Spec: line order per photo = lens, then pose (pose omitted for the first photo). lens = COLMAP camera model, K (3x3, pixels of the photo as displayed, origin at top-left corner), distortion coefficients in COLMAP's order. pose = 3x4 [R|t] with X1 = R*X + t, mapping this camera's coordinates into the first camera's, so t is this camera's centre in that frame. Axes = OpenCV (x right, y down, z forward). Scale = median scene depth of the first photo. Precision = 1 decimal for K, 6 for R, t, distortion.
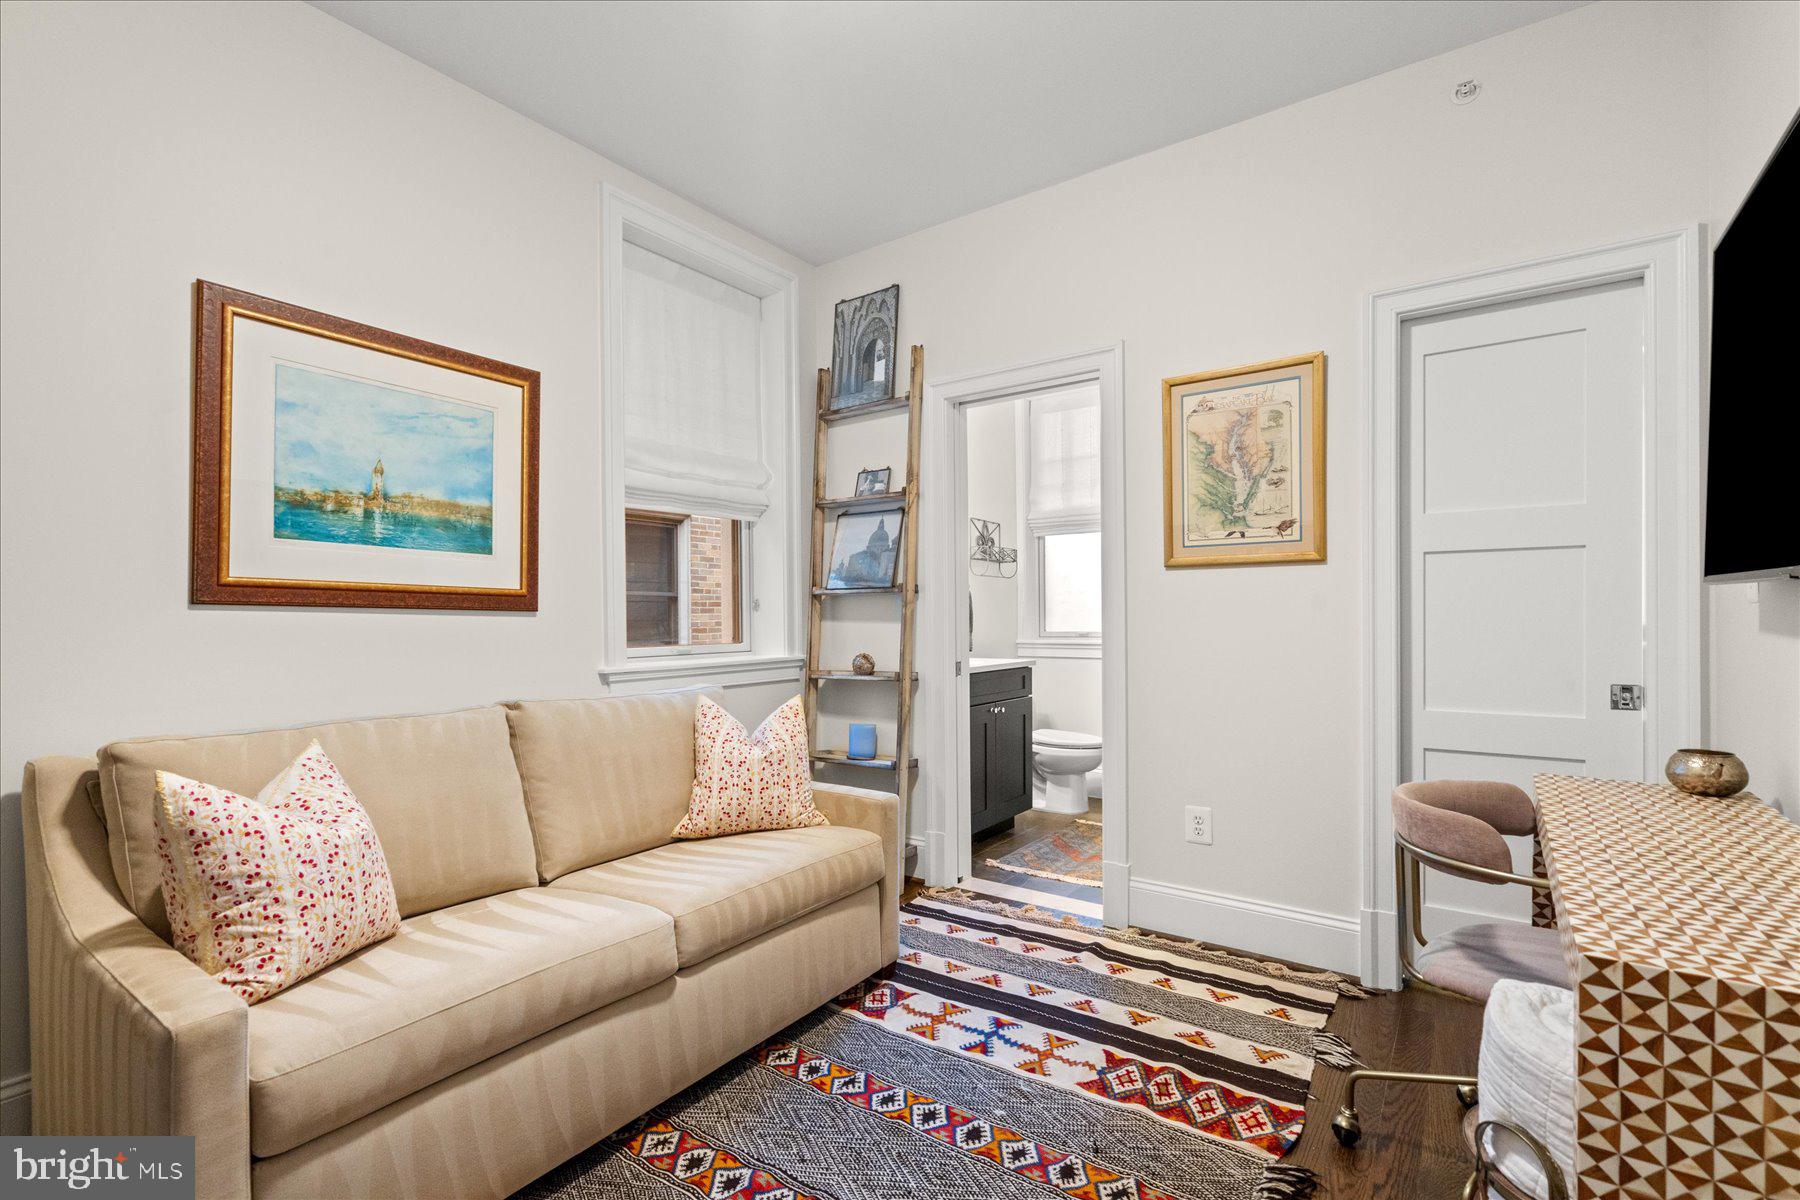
lens RADIAL K [[821.5, 0, 898.3], [0, 821.5, 621.0], [0, 0, 1]] dist [-0.002127, -0.000310]
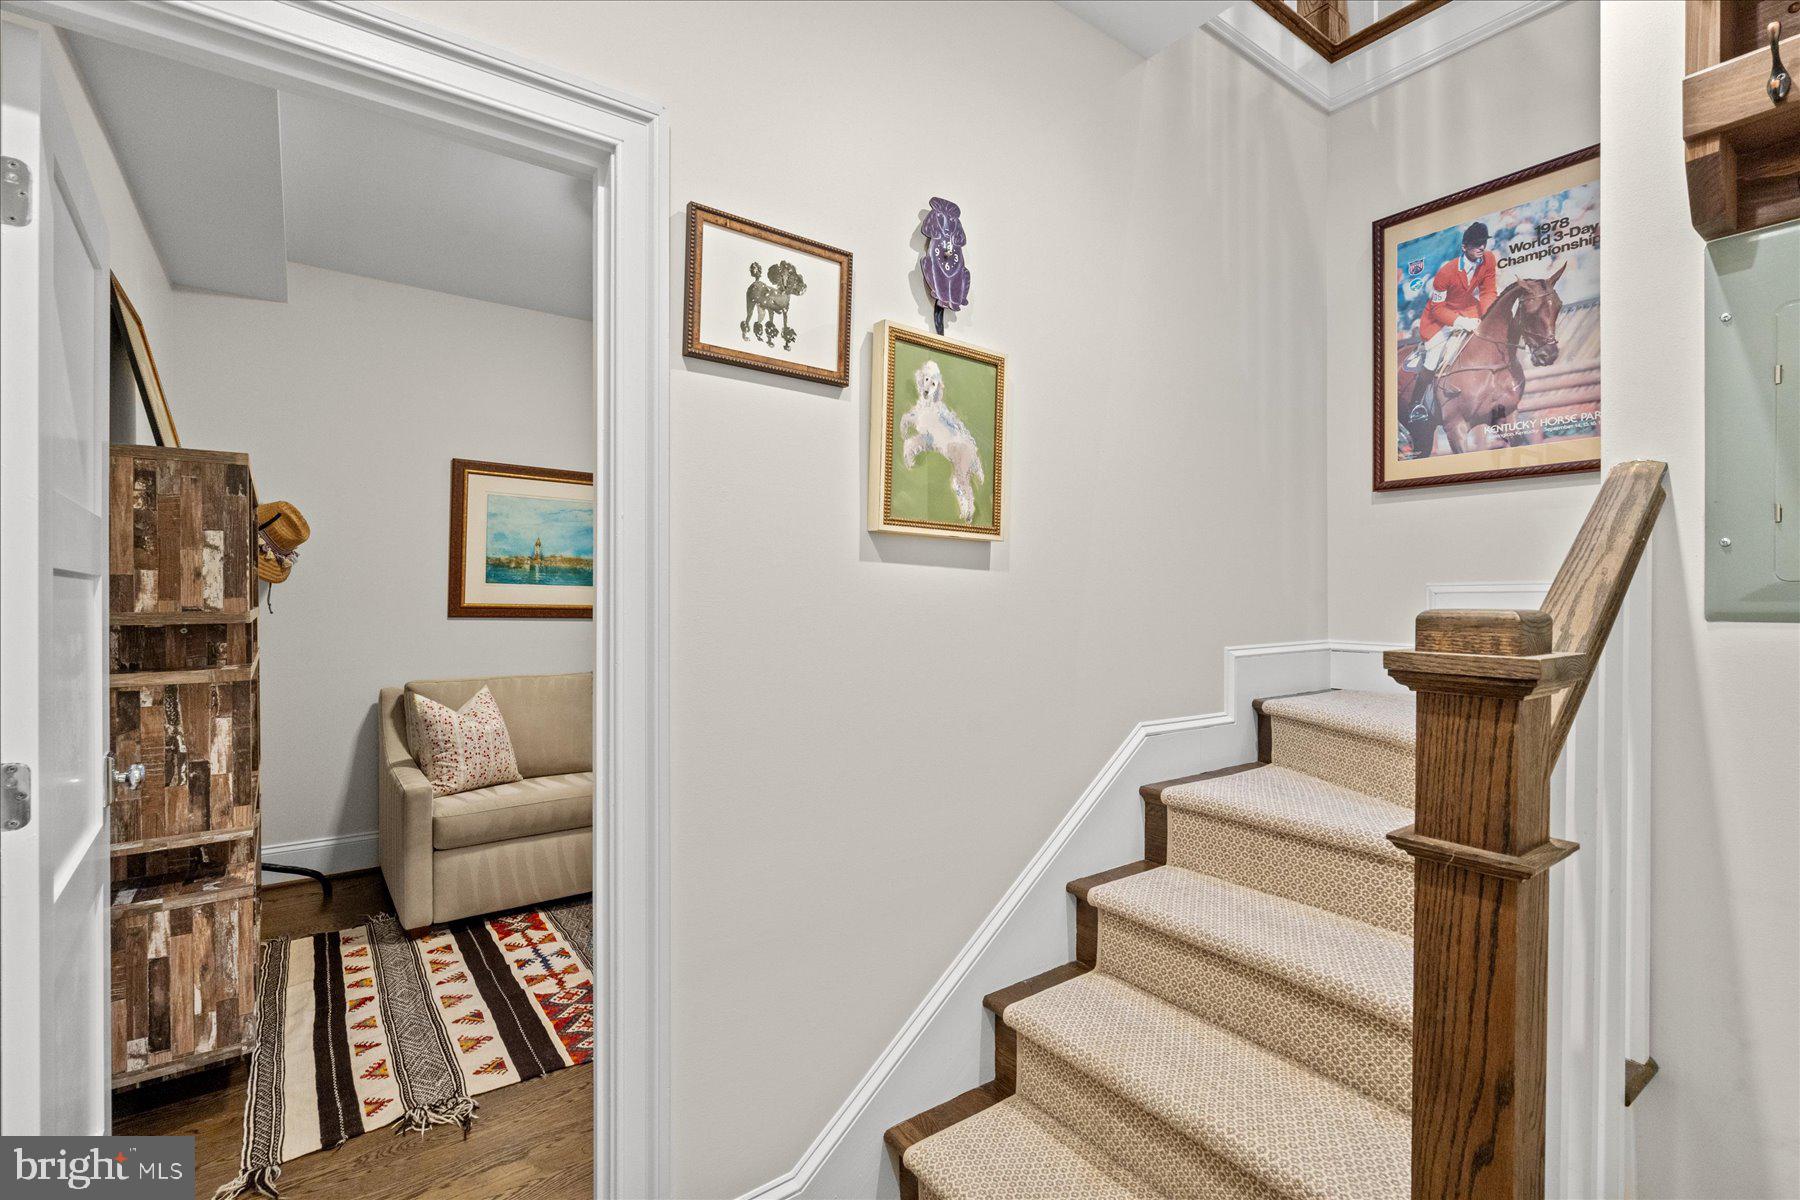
lens RADIAL K [[821.8, 0, 891.6], [0, 821.8, 595.9], [0, 0, 1]] dist [0.000621, 0.000161]
pose [[0.948400, 0.010068, -0.316916, 0.925665], [-0.012239, 0.999913, -0.004859, -0.085345], [0.316840, 0.008487, 0.948441, -0.660121]]
